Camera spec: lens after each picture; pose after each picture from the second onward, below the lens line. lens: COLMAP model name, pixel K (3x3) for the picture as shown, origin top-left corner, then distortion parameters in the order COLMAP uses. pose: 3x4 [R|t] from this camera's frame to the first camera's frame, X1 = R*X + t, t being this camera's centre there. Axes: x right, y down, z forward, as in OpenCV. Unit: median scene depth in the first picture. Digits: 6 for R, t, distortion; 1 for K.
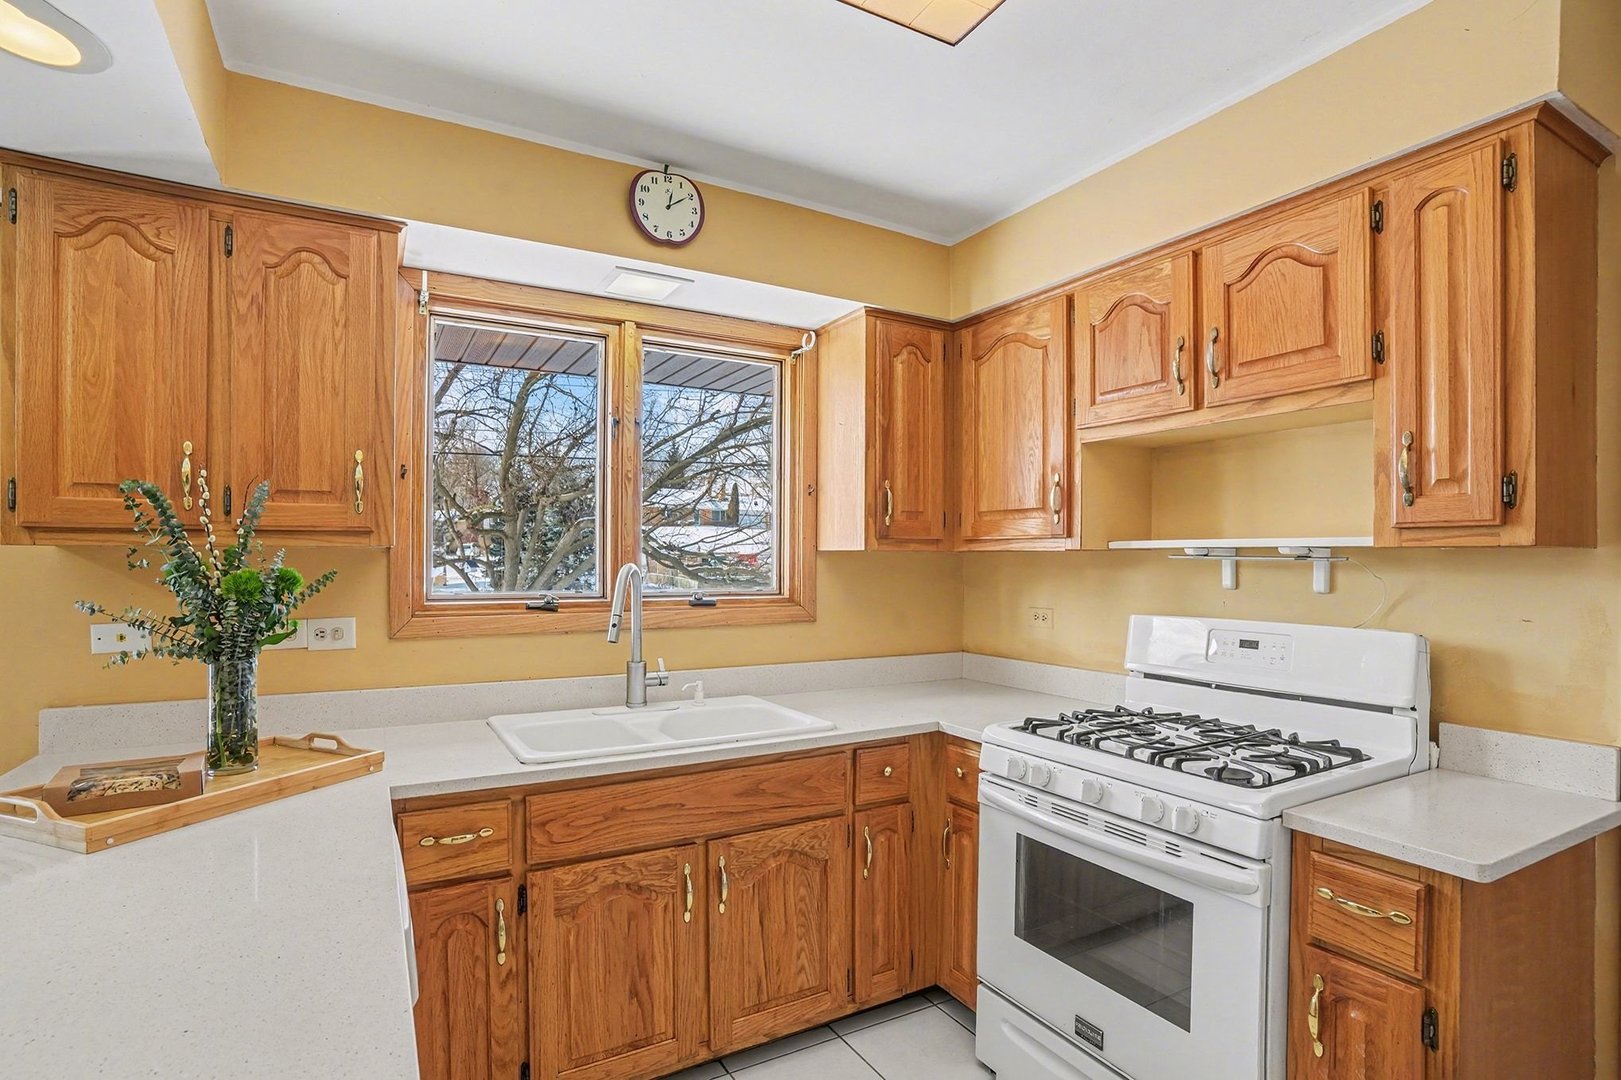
lens RADIAL K [[818.9, 0, 803.1], [0, 818.9, 556.3], [0, 0, 1]] dist [-0.015267, 0.003817]
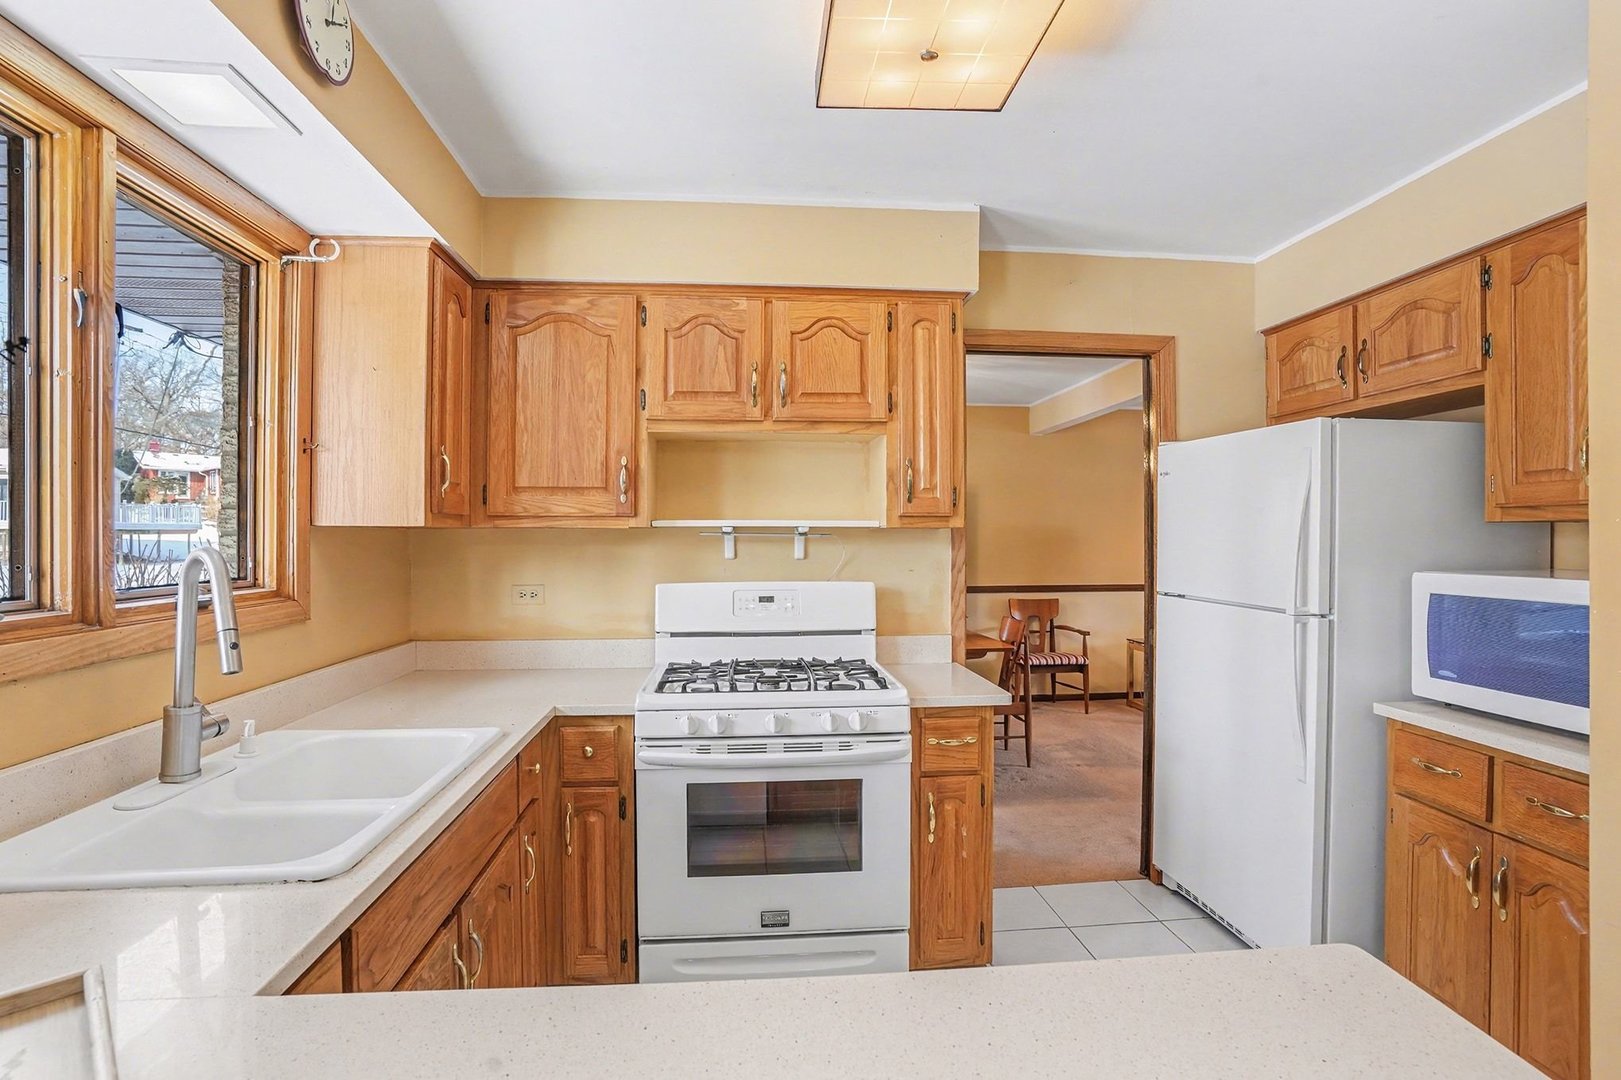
lens RADIAL K [[818.9, 0, 800.4], [0, 818.9, 532.6], [0, 0, 1]] dist [-0.015267, 0.003817]
pose [[0.427125, 0.003403, 0.904186, -0.659350], [0.001285, 0.999990, -0.004370, 0.004701], [-0.904192, 0.003028, 0.427116, 0.380823]]
